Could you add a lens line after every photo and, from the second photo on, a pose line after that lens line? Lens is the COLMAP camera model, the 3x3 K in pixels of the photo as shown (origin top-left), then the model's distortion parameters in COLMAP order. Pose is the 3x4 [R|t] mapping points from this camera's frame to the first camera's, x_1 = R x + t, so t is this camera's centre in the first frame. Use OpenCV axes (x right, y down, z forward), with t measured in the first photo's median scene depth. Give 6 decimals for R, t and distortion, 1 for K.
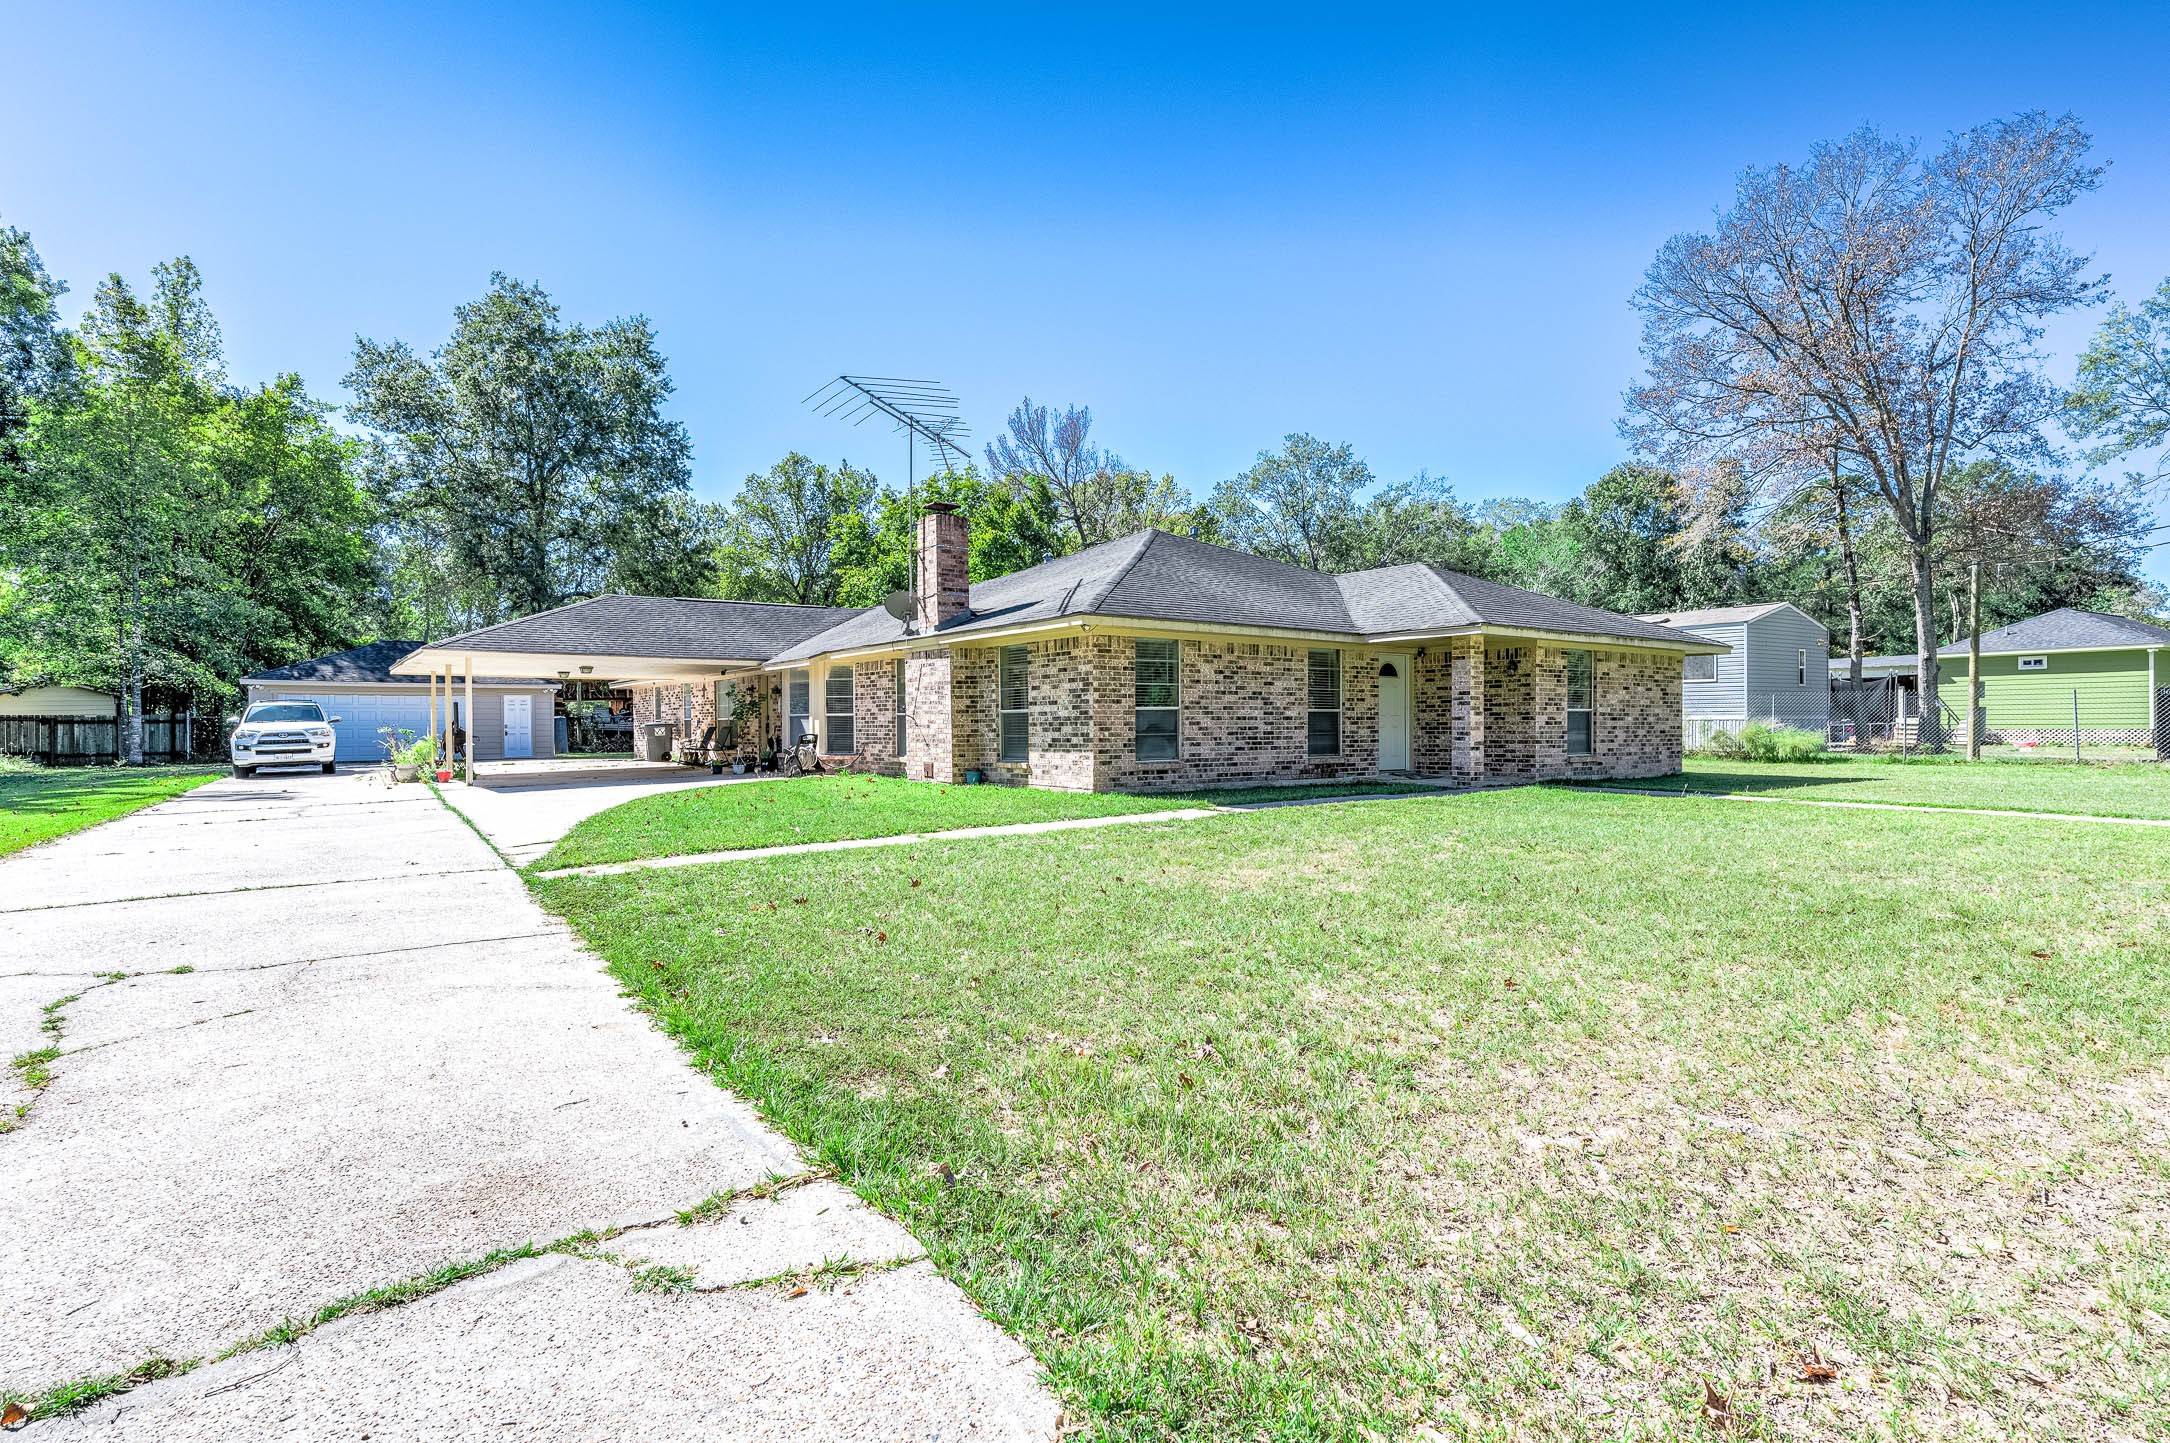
lens RADIAL K [[1060.8, 0, 1085.0], [0, 1060.8, 721.5], [0, 0, 1]] dist [0.009332, 0.000889]
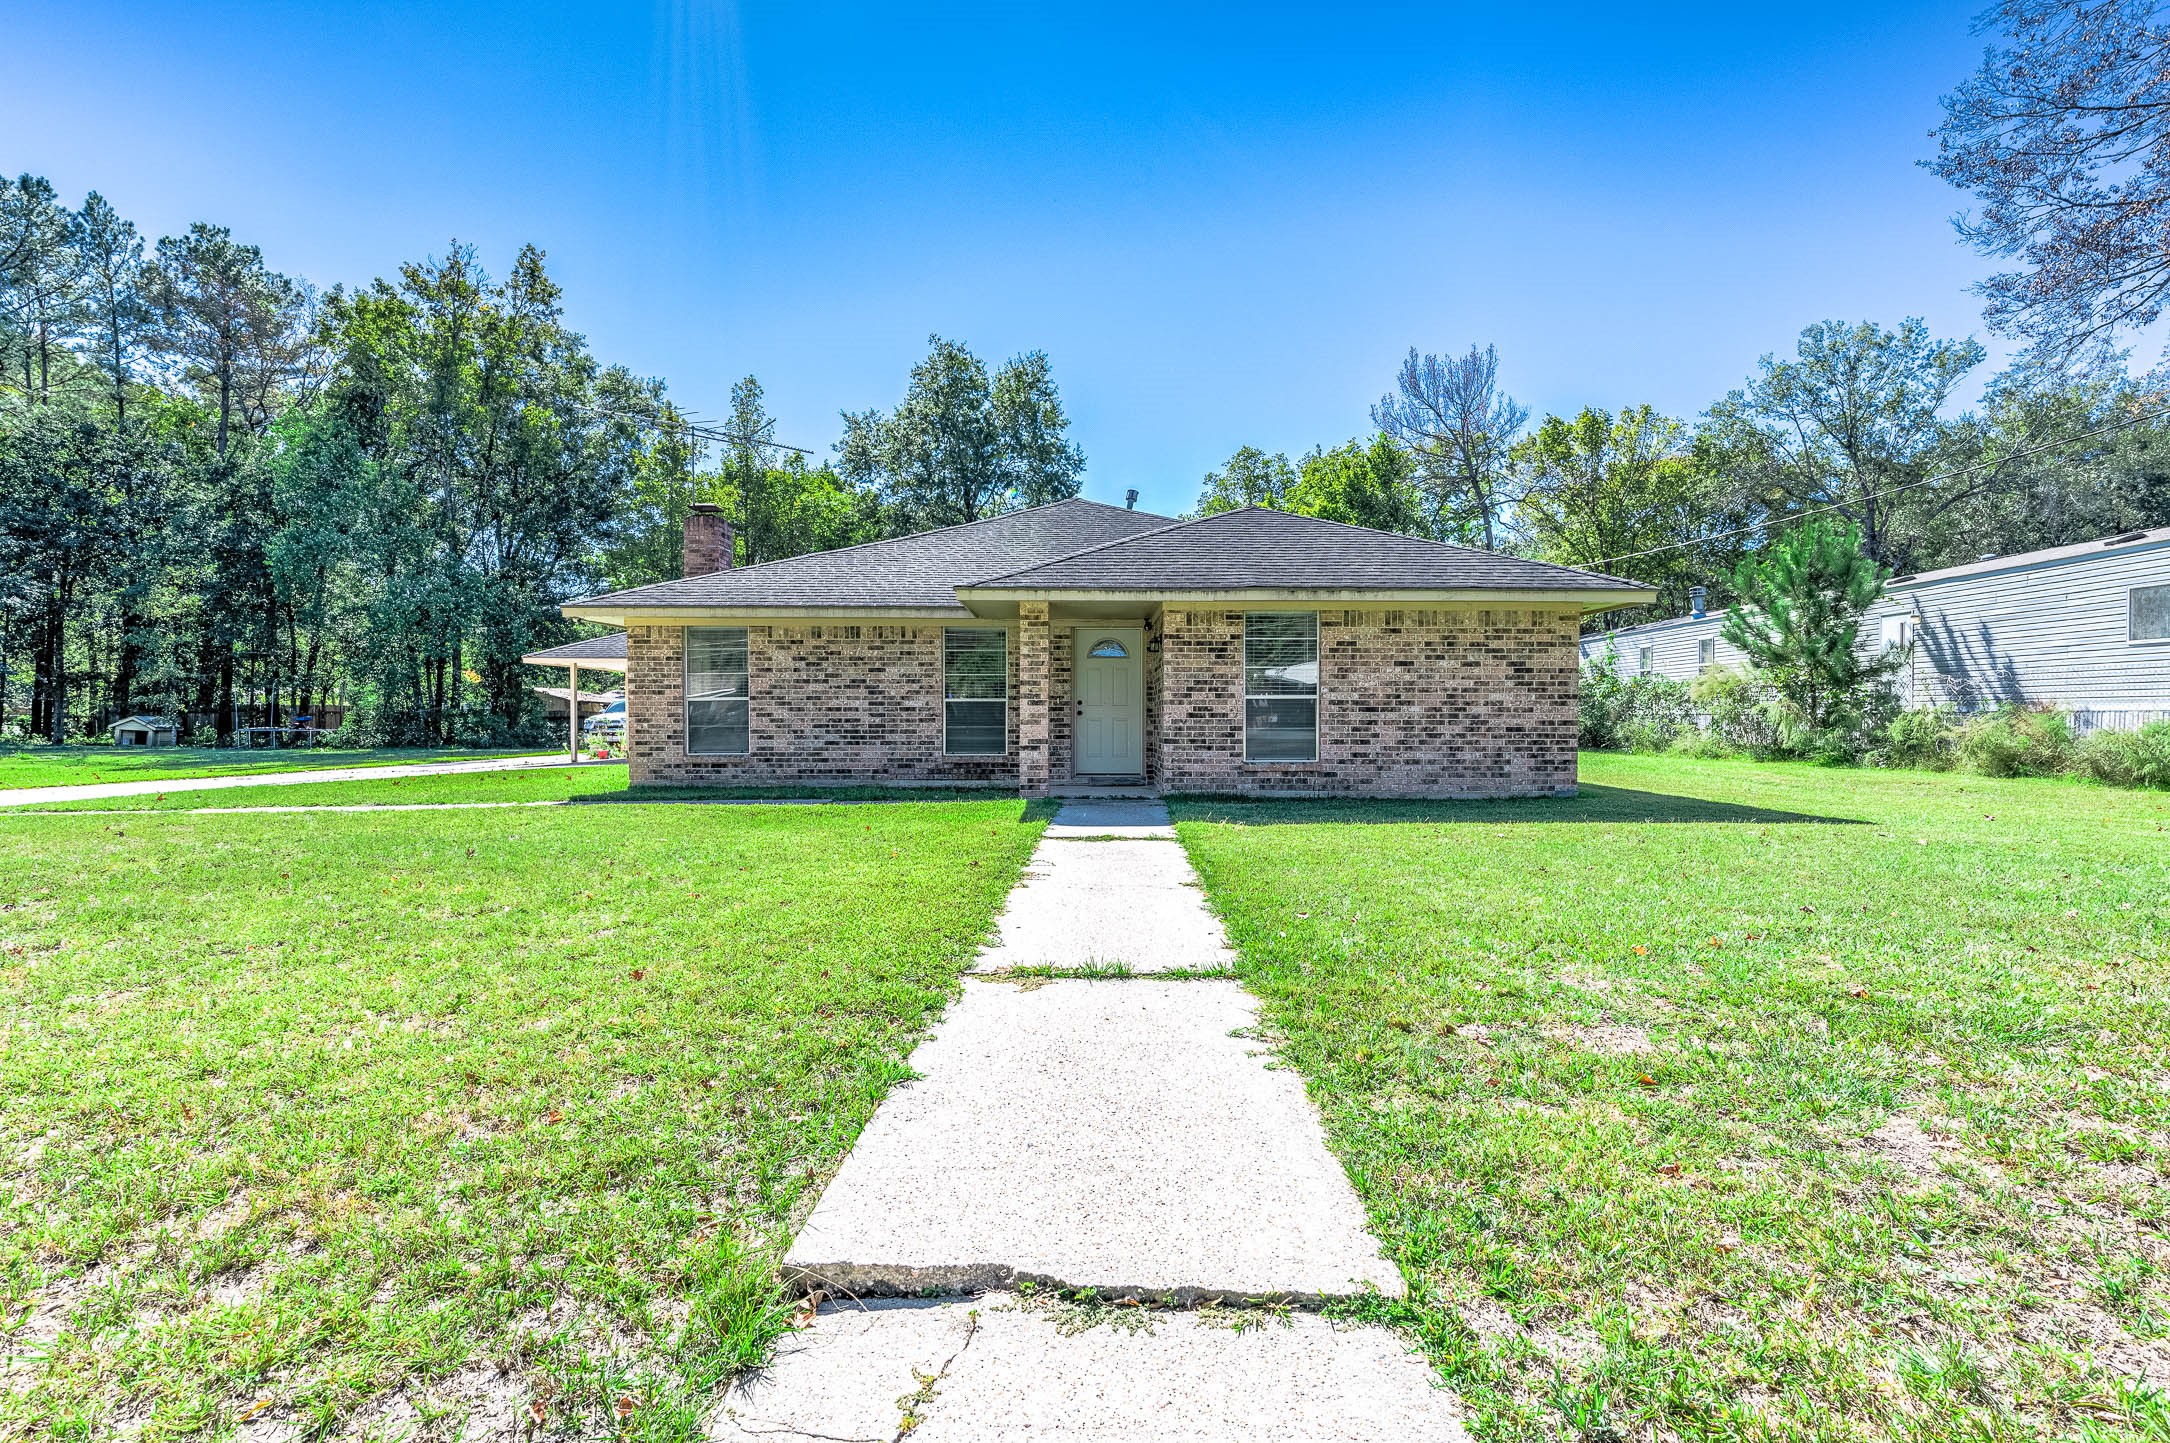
lens RADIAL K [[1060.8, 0, 1085.0], [0, 1060.8, 721.5], [0, 0, 1]] dist [0.009332, 0.000889]
pose [[0.809770, 0.005176, -0.586724, 0.795790], [-0.000821, 0.999970, 0.007689, 0.000180], [0.586746, -0.005744, 0.809750, 0.369569]]
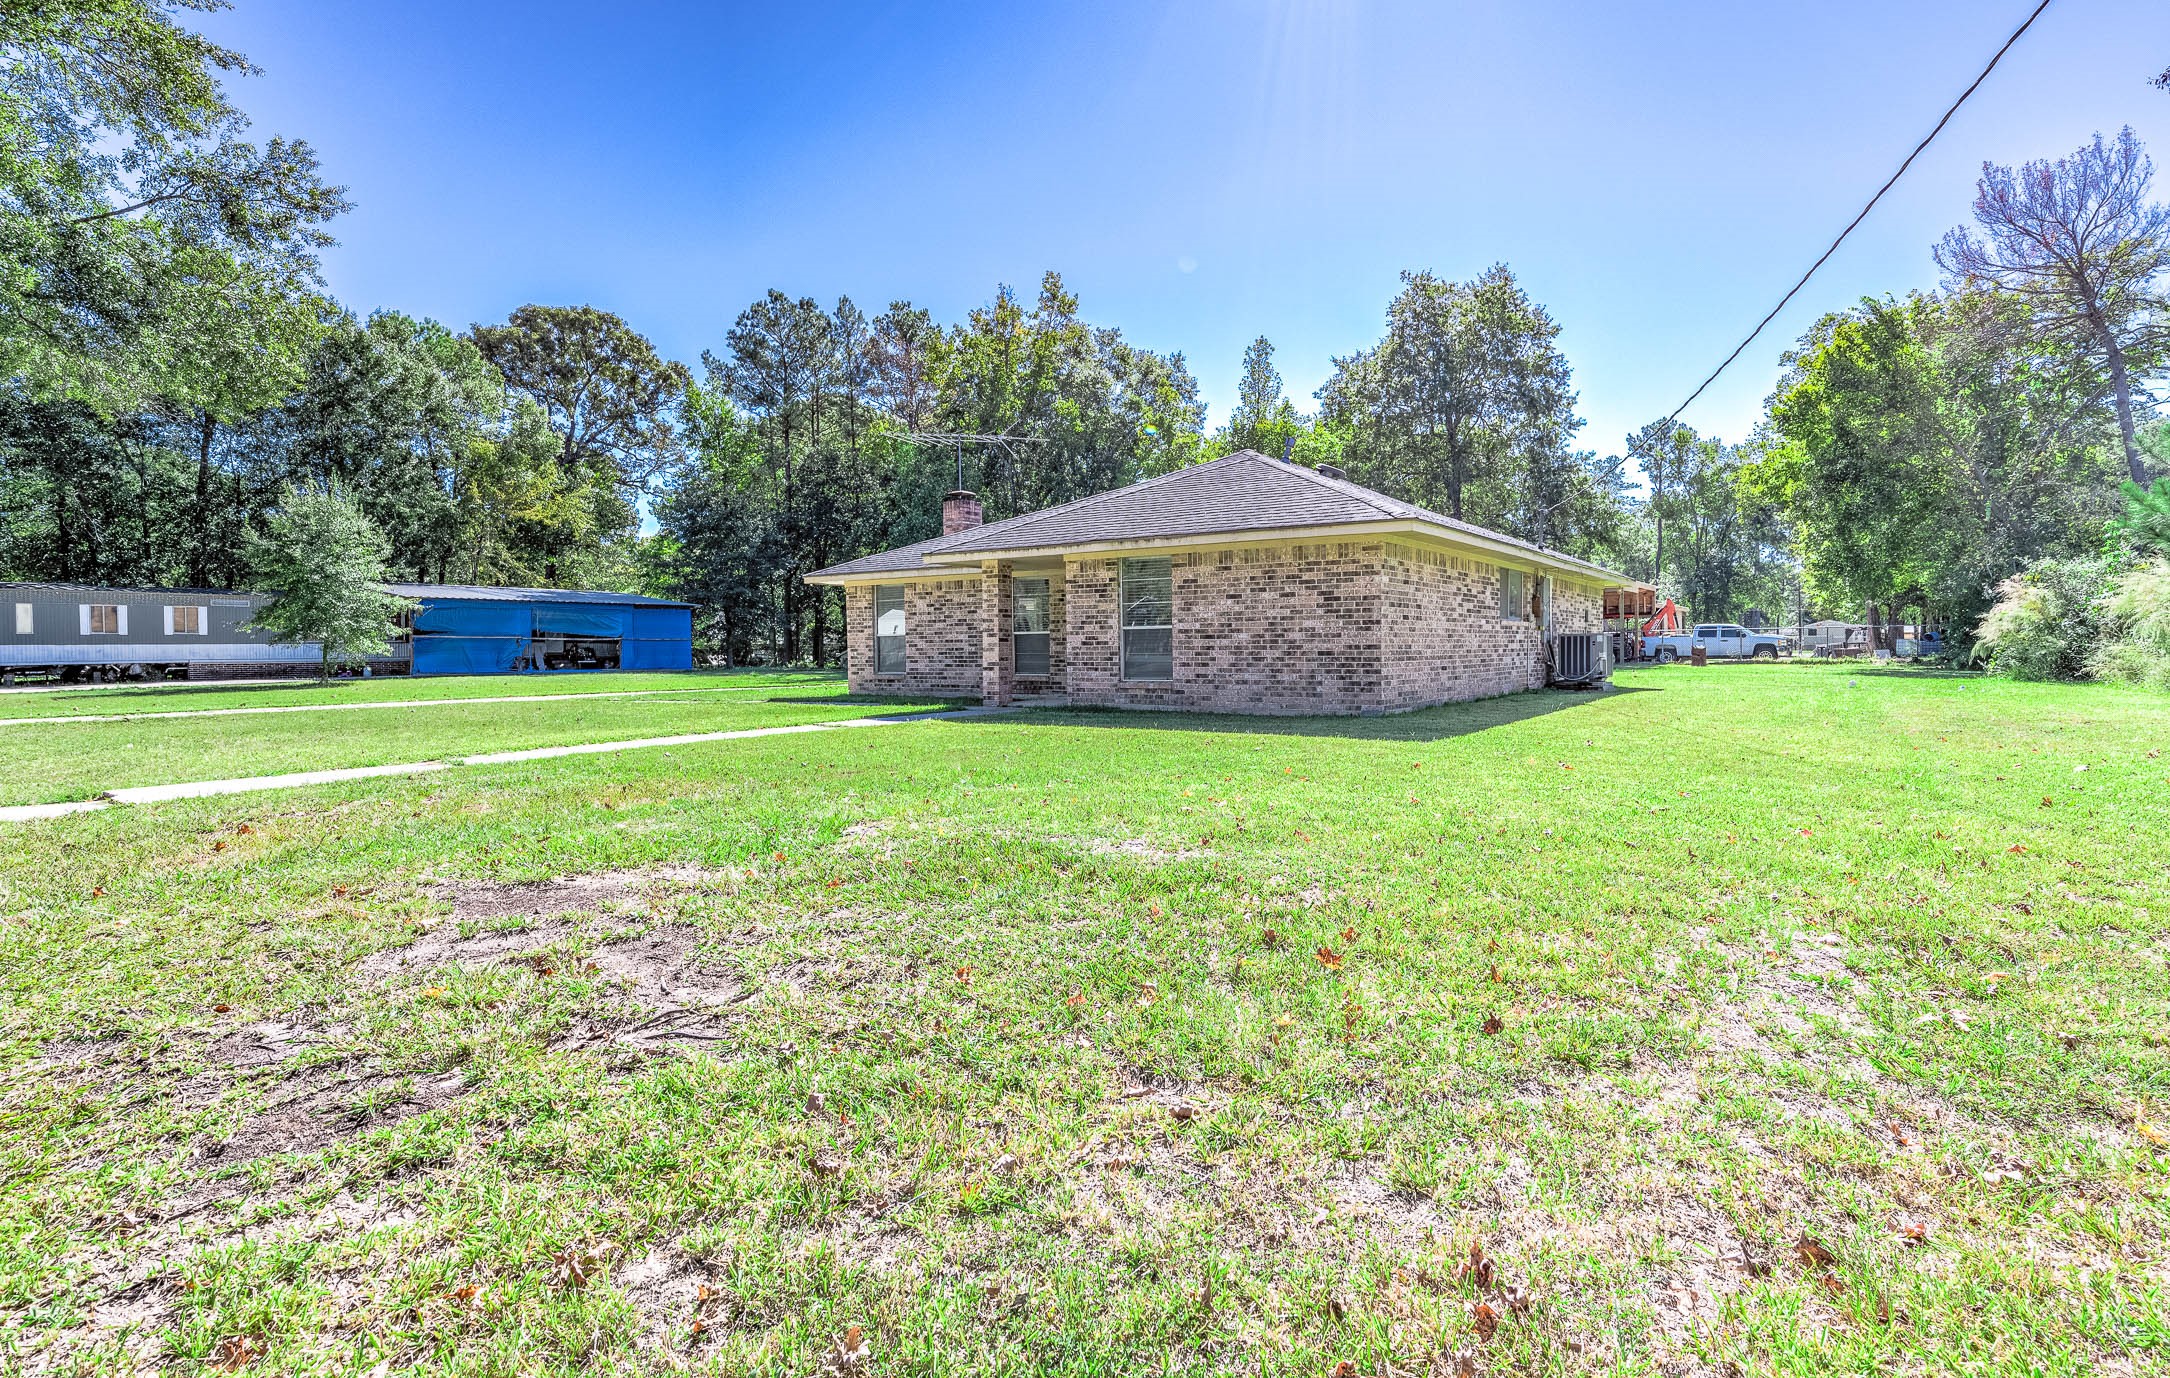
lens RADIAL K [[1065.4, 0, 1086.7], [0, 1065.4, 656.0], [0, 0, 1]] dist [-0.017706, 0.000060]
pose [[0.321031, 0.006450, -0.947047, 1.296562], [0.010315, 0.999894, 0.010306, 0.002923], [0.947012, -0.013077, 0.320931, 0.703521]]
